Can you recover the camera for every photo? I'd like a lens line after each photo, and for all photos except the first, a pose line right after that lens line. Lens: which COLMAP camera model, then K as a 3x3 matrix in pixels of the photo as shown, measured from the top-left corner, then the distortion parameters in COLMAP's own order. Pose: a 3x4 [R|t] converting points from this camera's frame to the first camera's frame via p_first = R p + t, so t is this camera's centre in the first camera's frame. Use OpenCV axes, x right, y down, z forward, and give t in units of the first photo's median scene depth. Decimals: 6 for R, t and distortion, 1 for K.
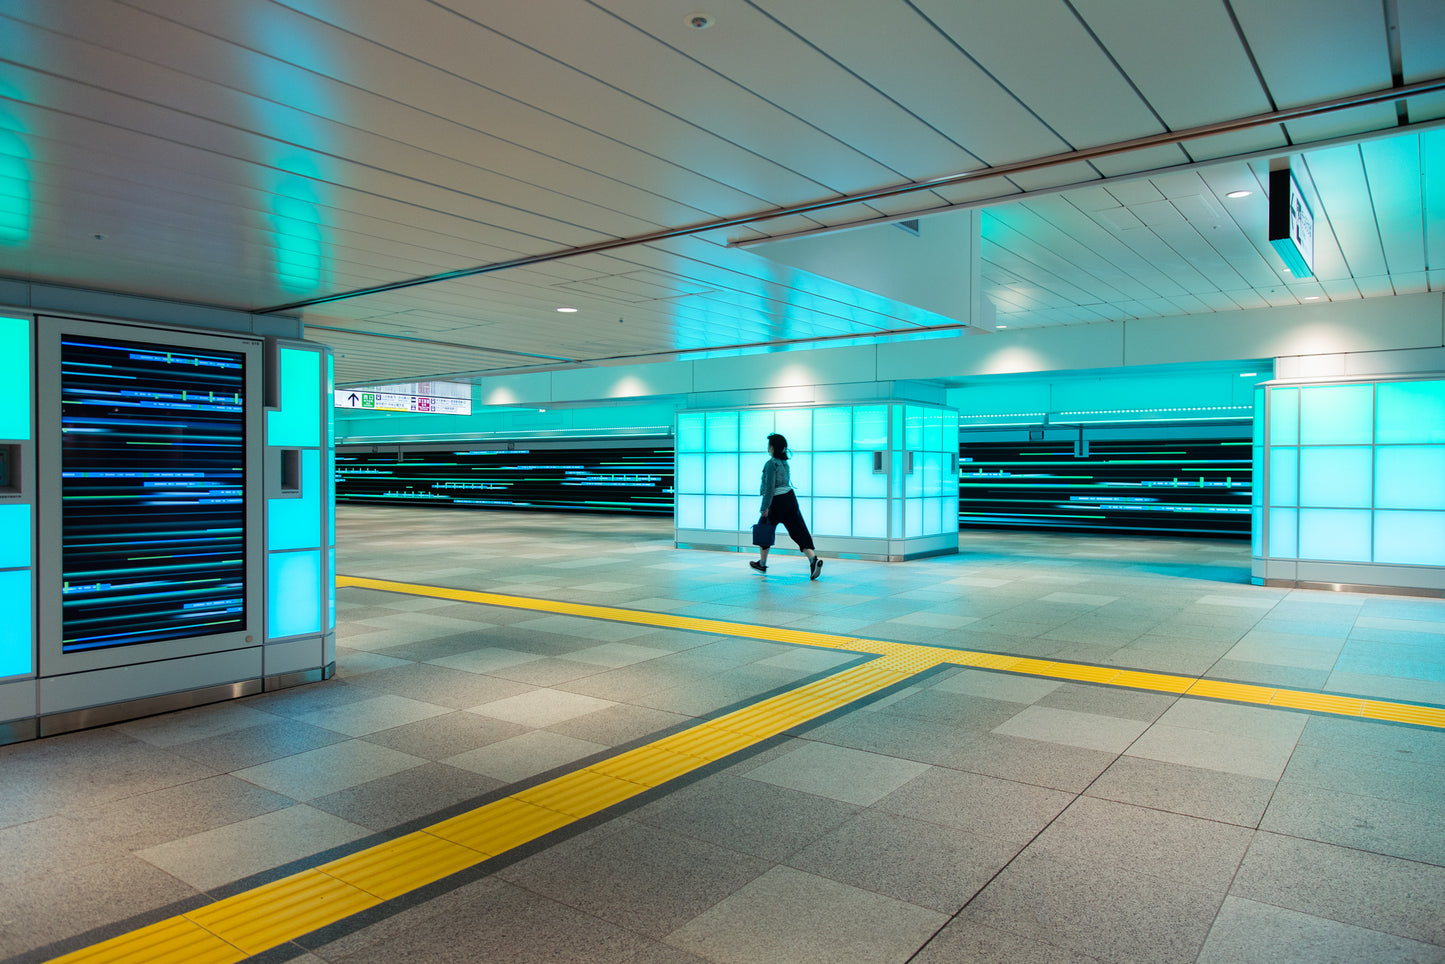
lens RADIAL K [[949.3, 0, 728.2], [0, 949.3, 487.8], [0, 0, 1]] dist [0.003013, 0.002749]
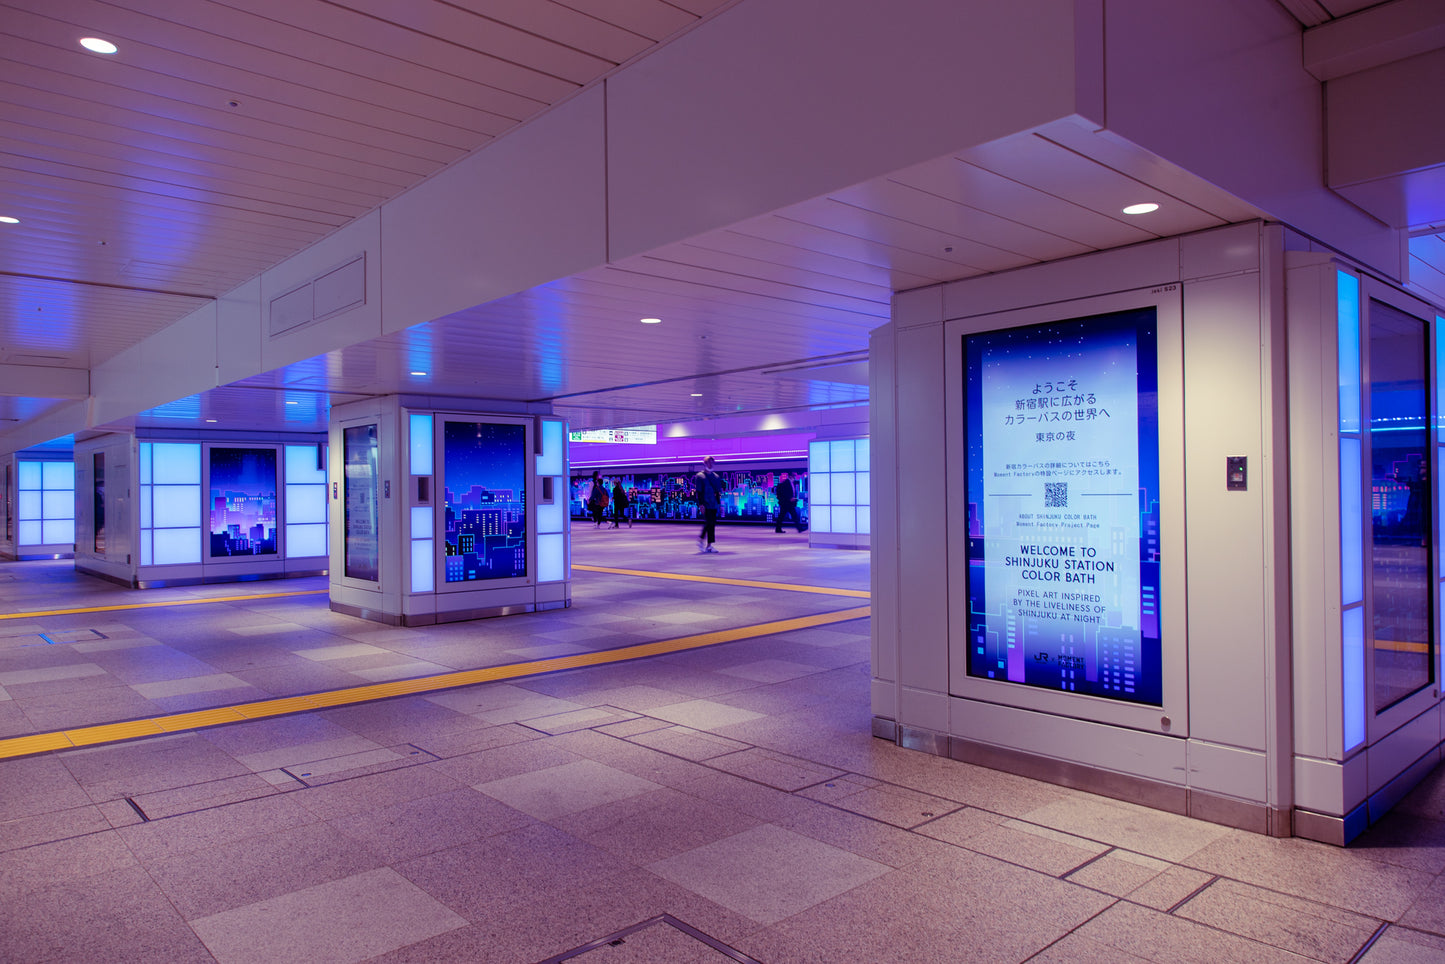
lens RADIAL K [[949.3, 0, 728.2], [0, 949.3, 487.8], [0, 0, 1]] dist [0.003013, 0.002749]
pose [[0.980670, -0.015320, -0.195070, 0.210508], [0.011447, 0.999715, -0.020965, 0.019956], [0.195336, 0.018327, 0.980565, -0.652448]]
